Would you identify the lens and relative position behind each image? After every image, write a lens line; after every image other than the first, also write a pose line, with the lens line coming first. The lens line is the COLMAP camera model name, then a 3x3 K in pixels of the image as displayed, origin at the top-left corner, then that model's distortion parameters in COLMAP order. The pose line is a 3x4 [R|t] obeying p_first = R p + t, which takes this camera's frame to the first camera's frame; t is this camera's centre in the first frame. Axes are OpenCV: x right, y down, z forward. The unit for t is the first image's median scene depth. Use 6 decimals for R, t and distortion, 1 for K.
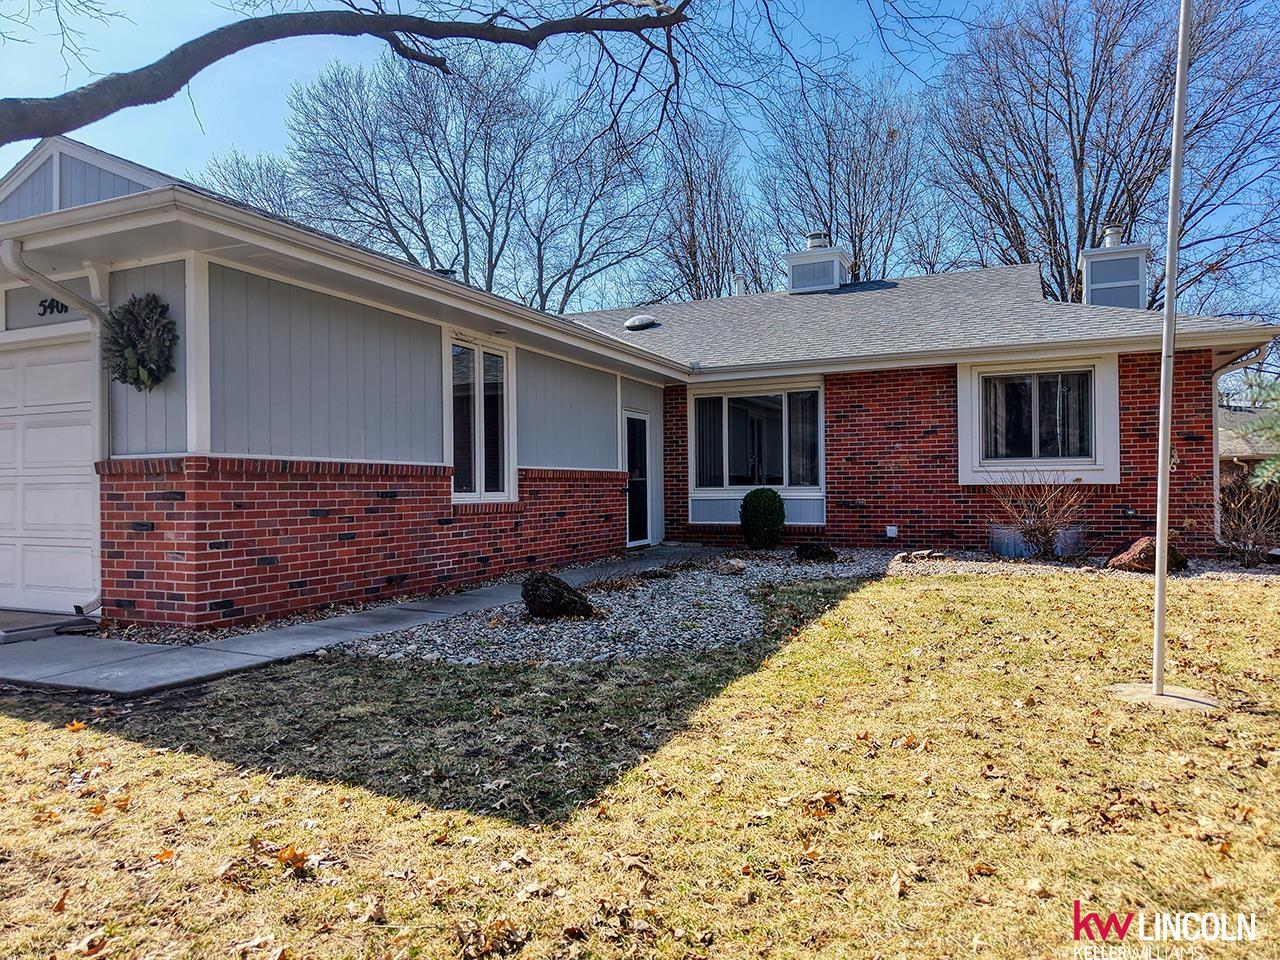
lens RADIAL K [[859.1, 0, 640.0], [0, 859.1, 480.0], [0, 0, 1]] dist [0.030398, -0.039520]
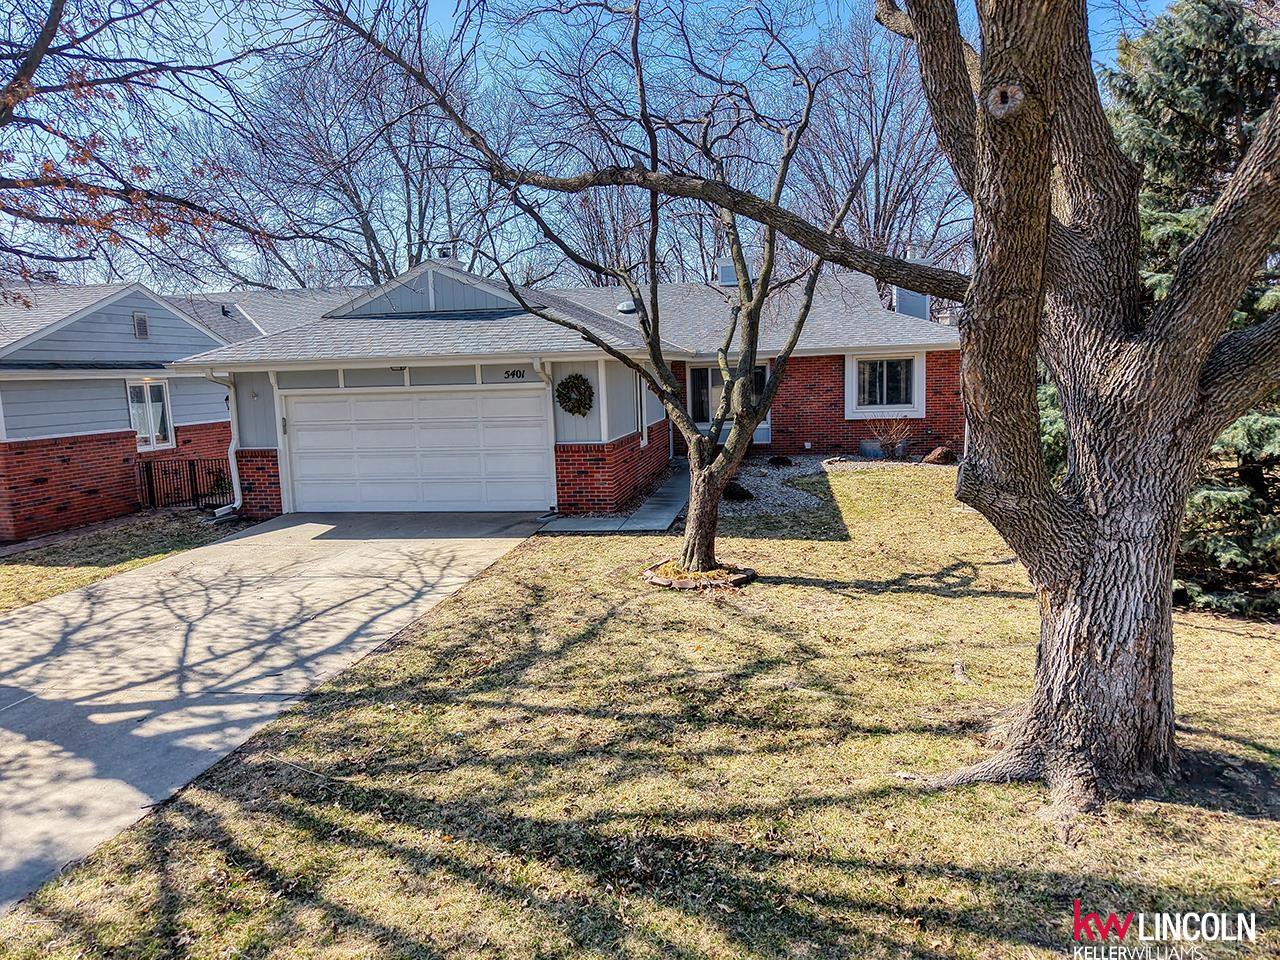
lens RADIAL K [[859.1, 0, 640.0], [0, 859.1, 480.0], [0, 0, 1]] dist [0.030398, -0.039520]
pose [[0.968662, -0.055749, 0.242047, -0.542842], [0.023628, 0.990749, 0.133634, -0.130594], [-0.247257, -0.123727, 0.961018, -0.723722]]
